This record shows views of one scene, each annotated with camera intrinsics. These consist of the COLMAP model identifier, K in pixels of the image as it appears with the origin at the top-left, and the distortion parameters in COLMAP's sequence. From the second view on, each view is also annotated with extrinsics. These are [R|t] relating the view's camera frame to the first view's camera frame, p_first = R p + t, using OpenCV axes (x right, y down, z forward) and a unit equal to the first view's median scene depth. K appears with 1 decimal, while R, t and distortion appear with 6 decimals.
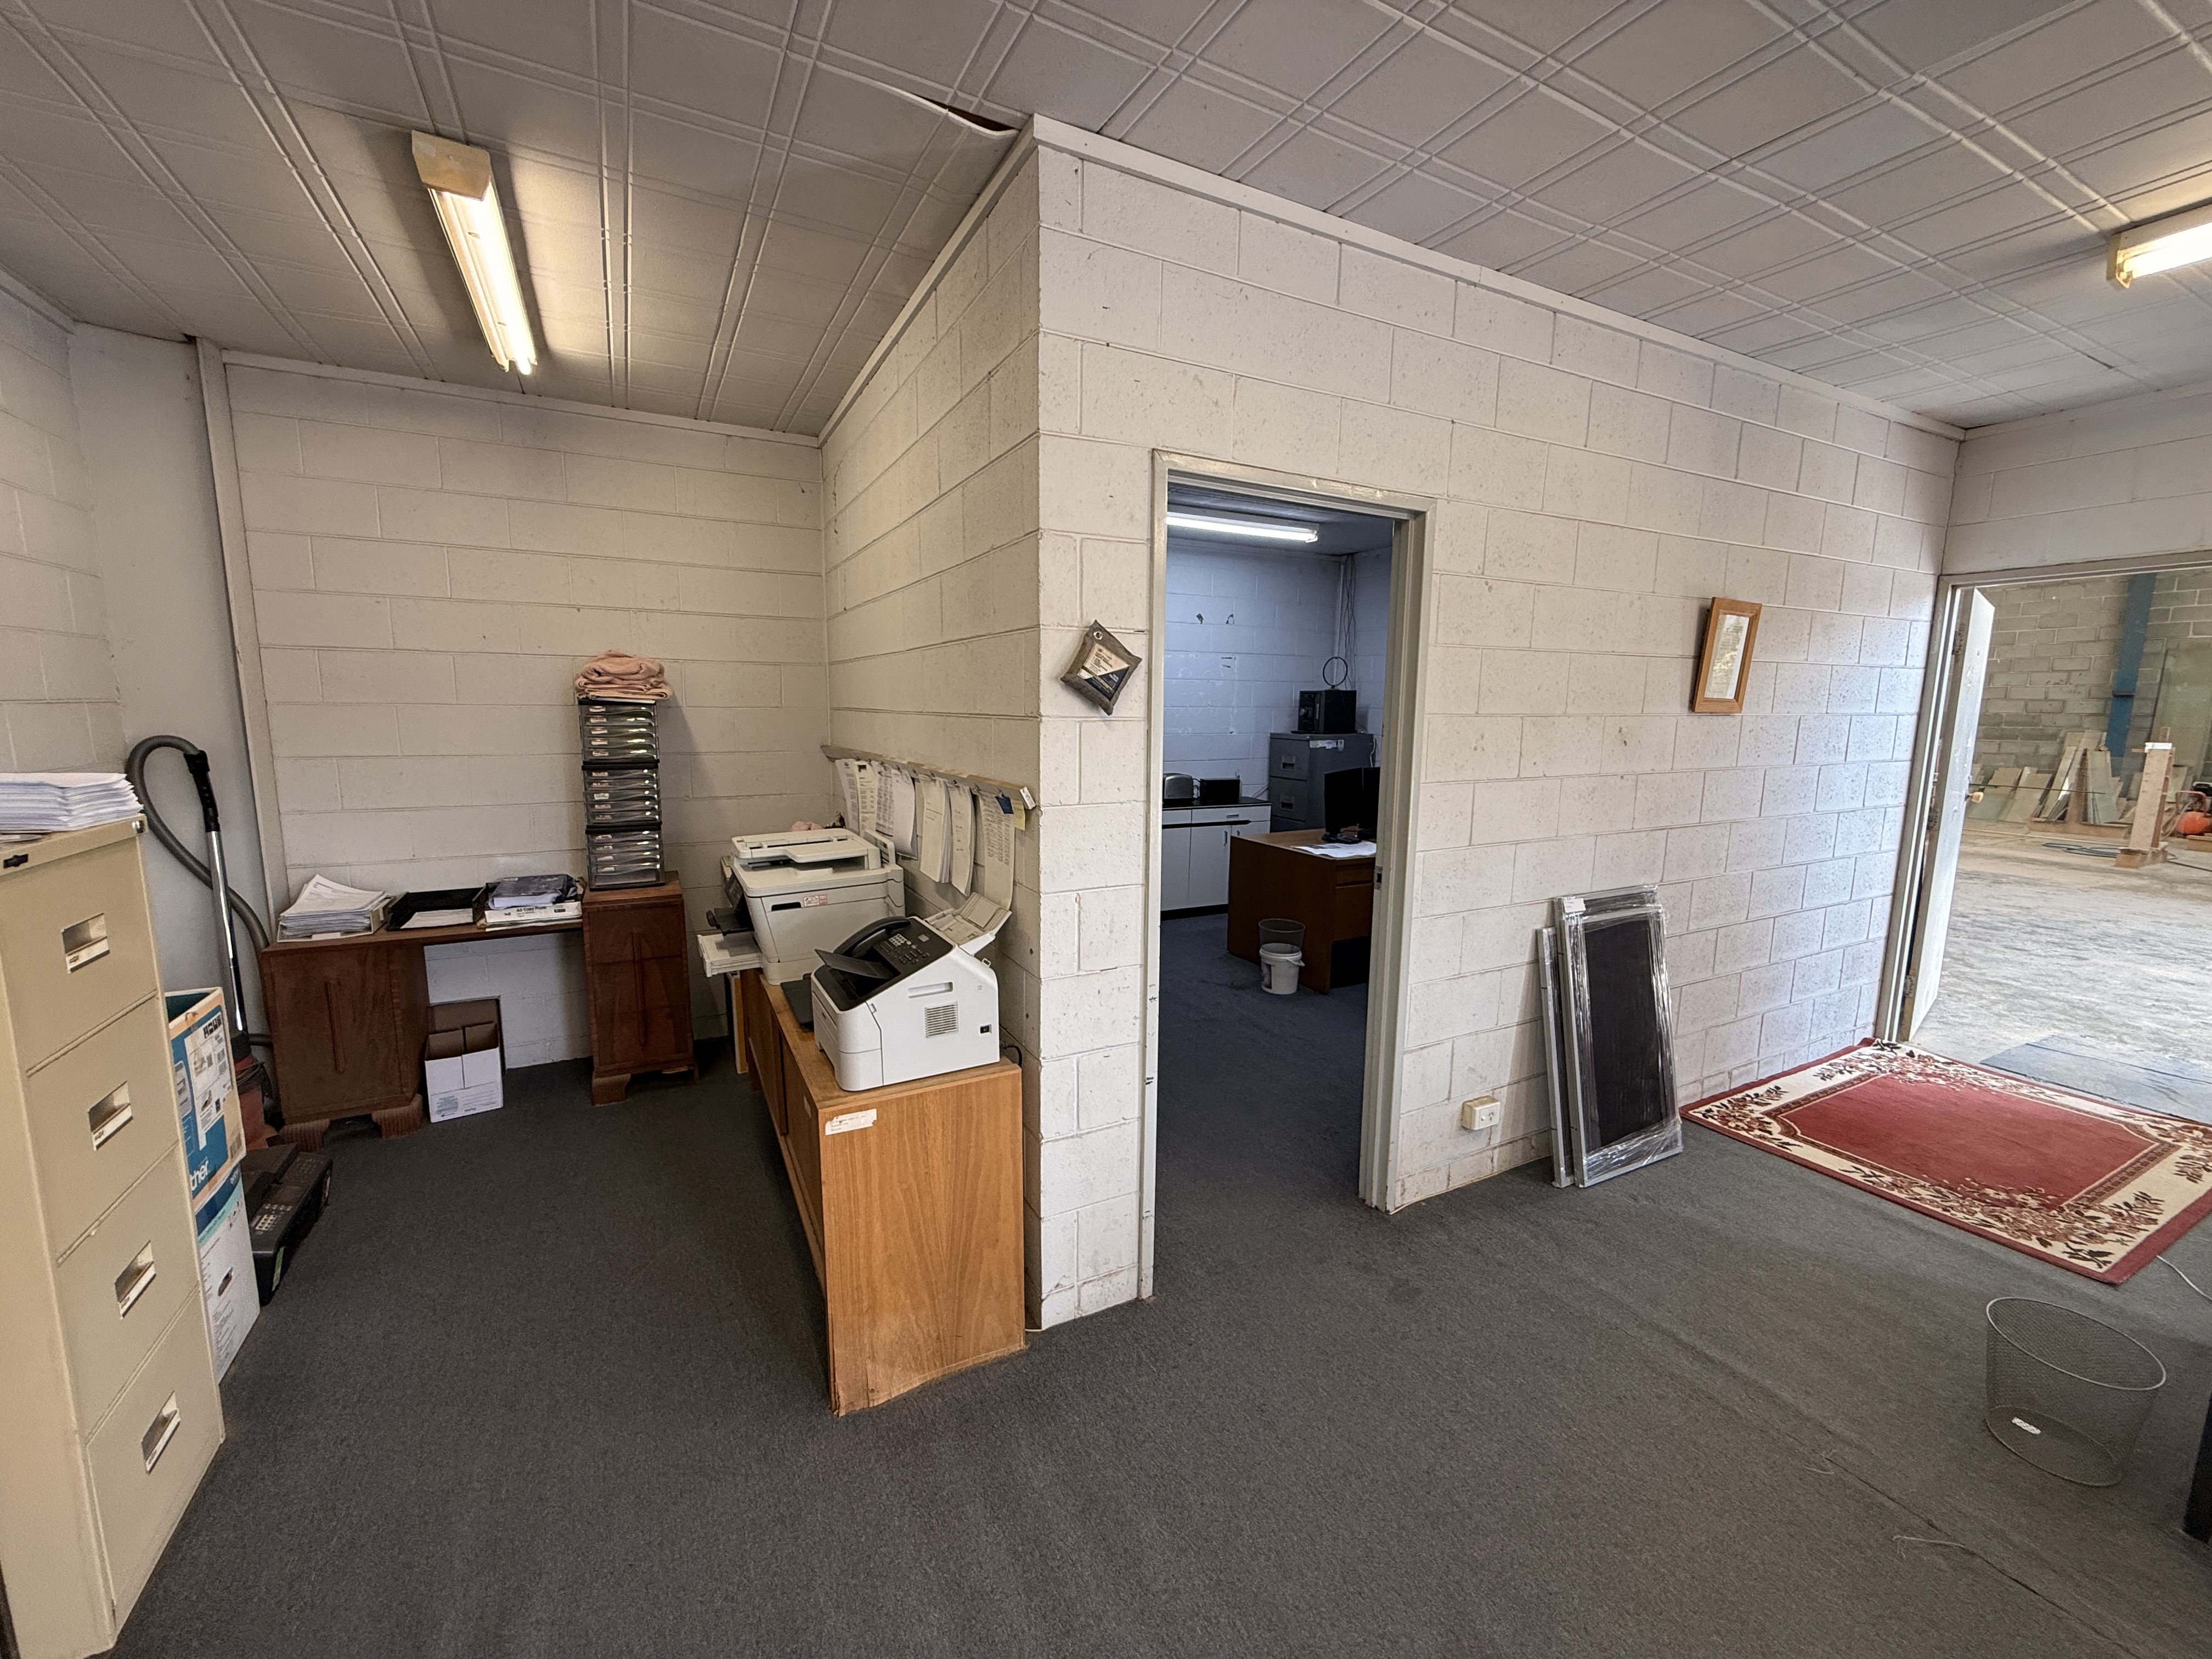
lens RADIAL K [[879.3, 0, 1099.5], [0, 879.3, 831.0], [0, 0, 1]] dist [0.000858, 0.000059]
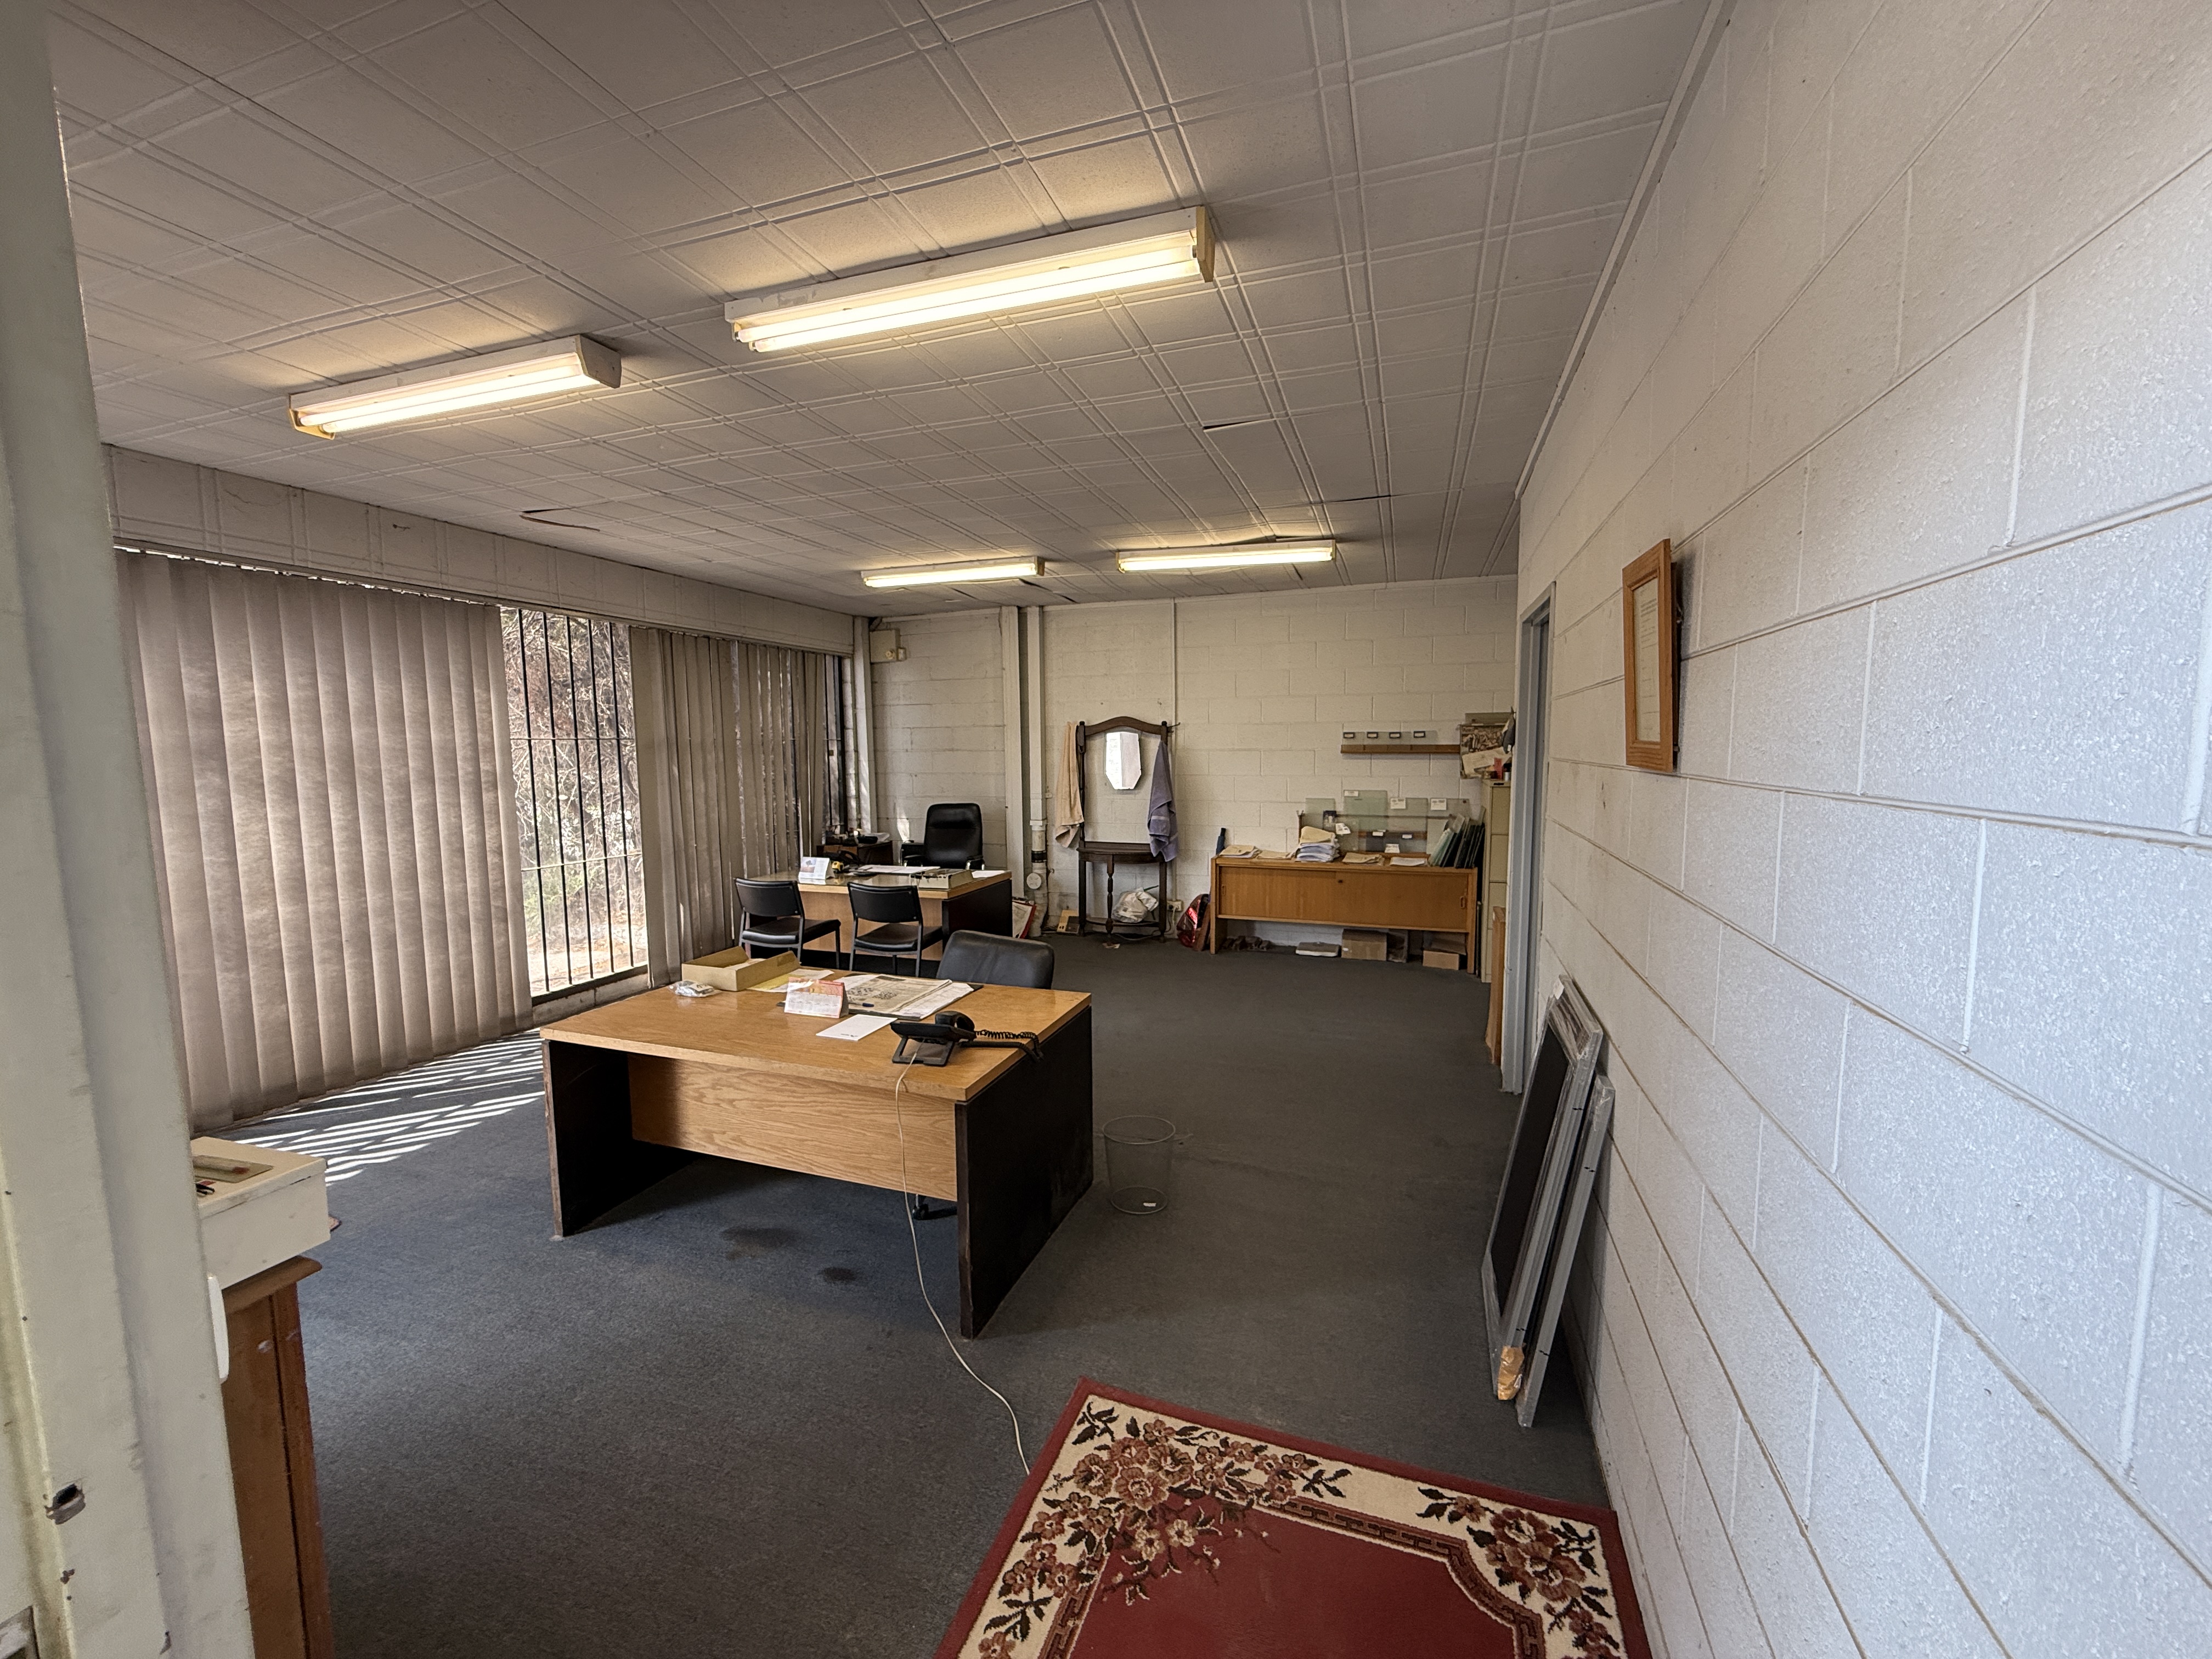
lens RADIAL K [[879.3, 0, 1099.5], [0, 879.3, 831.0], [0, 0, 1]] dist [0.000858, 0.000059]
pose [[-0.732255, 0.065599, -0.677864, 1.458188], [-0.092481, 0.976552, 0.194405, -0.190471], [0.674722, 0.205044, -0.709019, 1.306932]]
